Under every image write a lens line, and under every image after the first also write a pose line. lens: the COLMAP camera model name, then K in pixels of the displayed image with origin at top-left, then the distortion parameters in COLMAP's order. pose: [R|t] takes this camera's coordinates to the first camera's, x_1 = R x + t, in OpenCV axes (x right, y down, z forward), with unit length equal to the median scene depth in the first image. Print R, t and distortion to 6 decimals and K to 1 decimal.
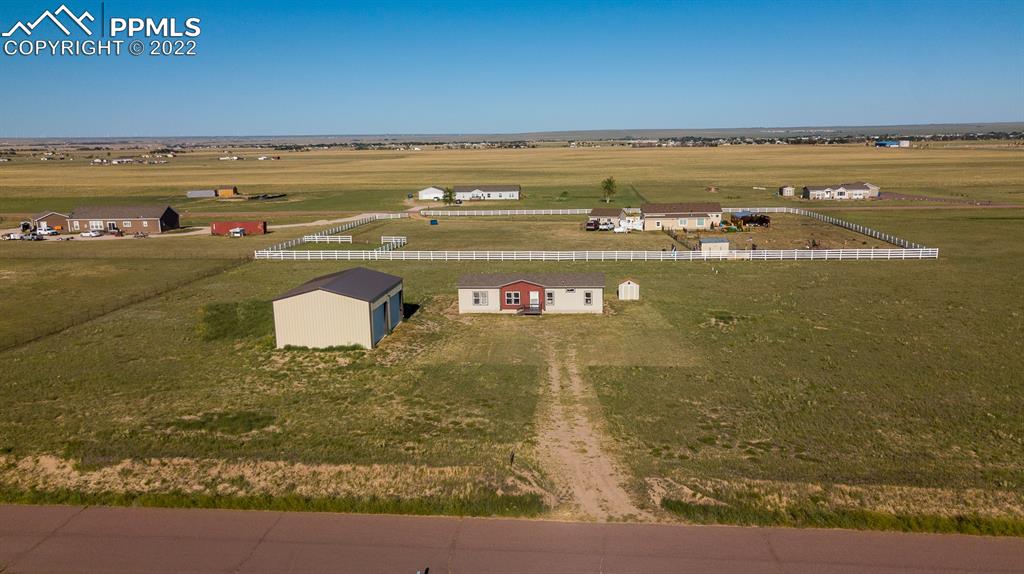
lens RADIAL K [[786.6, 0, 510.5], [0, 786.6, 284.1], [0, 0, 1]] dist [0.004412, 0.004006]
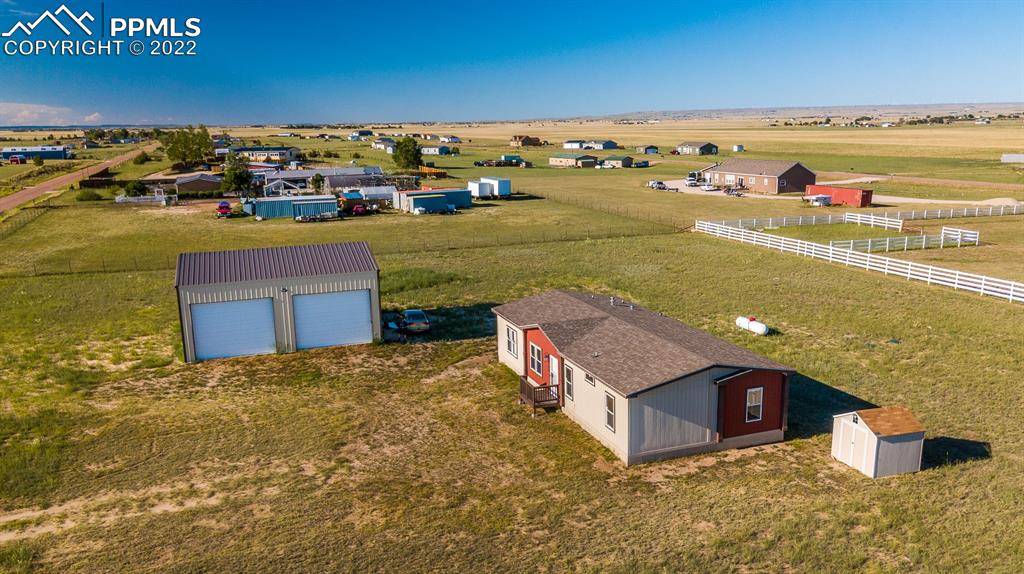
lens RADIAL K [[786.6, 0, 504.9], [0, 786.6, 287.6], [0, 0, 1]] dist [0.004412, 0.004006]
pose [[0.424156, 0.190940, -0.885231, 0.195131], [-0.148408, 0.978960, 0.140047, -0.041998], [0.893346, 0.071974, 0.443569, 0.378379]]
